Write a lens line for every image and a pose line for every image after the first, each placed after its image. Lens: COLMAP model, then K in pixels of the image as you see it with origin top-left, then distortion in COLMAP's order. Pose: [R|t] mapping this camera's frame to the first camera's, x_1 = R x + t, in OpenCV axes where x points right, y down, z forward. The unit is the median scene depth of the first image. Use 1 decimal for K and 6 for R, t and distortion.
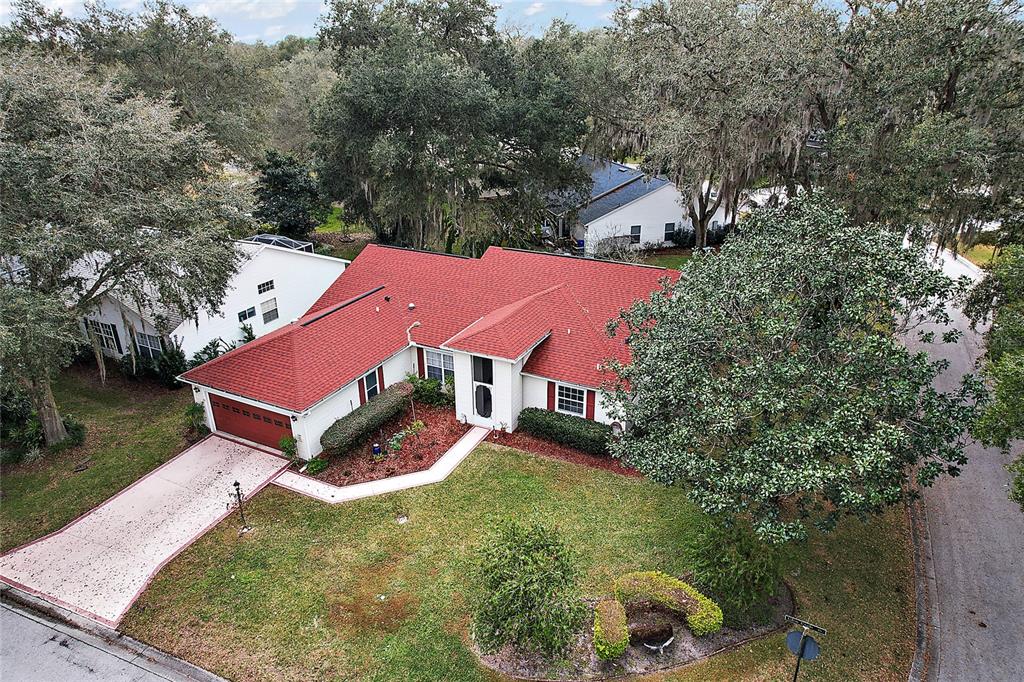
lens RADIAL K [[663.4, 0, 511.9], [0, 663.4, 323.6], [0, 0, 1]] dist [-0.090415, 0.073218]
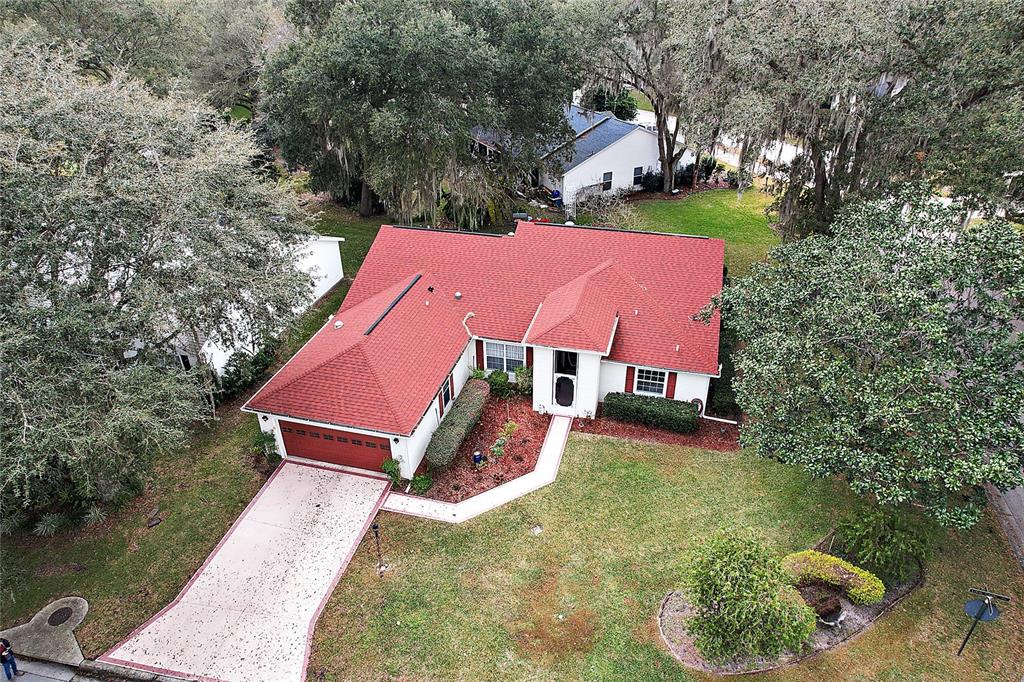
lens RADIAL K [[663.4, 0, 511.9], [0, 663.4, 323.6], [0, 0, 1]] dist [-0.090415, 0.073218]
pose [[0.979641, -0.100241, 0.173939, -0.288555], [0.077751, 0.988246, 0.131626, -0.123909], [-0.185089, -0.115422, 0.975920, 0.050478]]
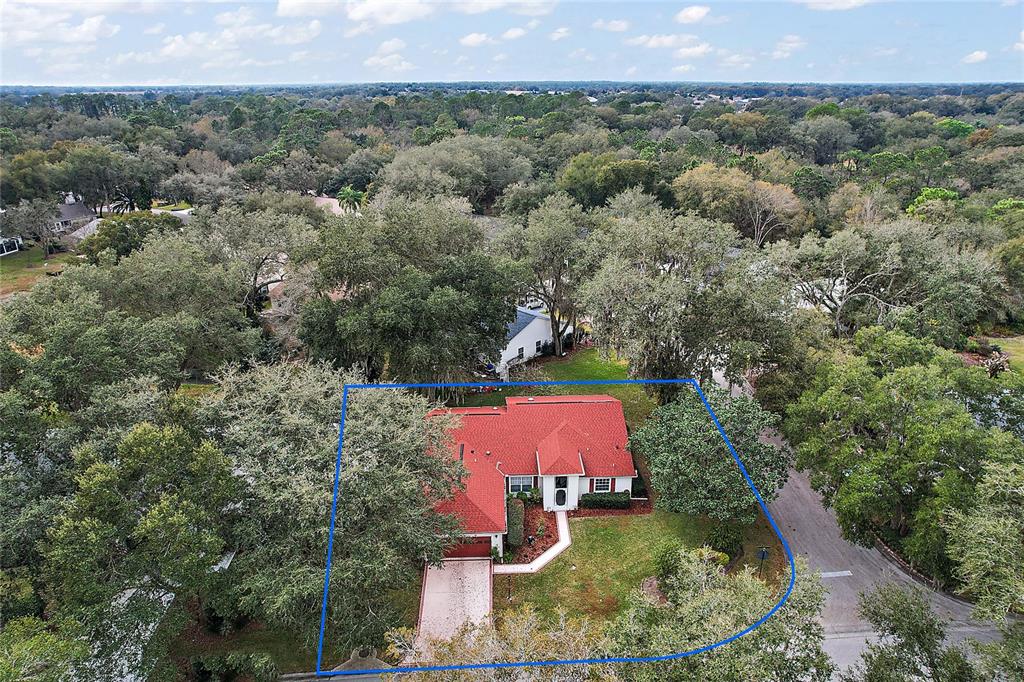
lens RADIAL K [[663.4, 0, 511.9], [0, 663.4, 323.6], [0, 0, 1]] dist [-0.090415, 0.073218]
pose [[0.884298, -0.164619, 0.436942, -0.919219], [0.179671, 0.983702, 0.006987, -0.415000], [-0.430971, 0.072327, 0.899463, -0.676612]]
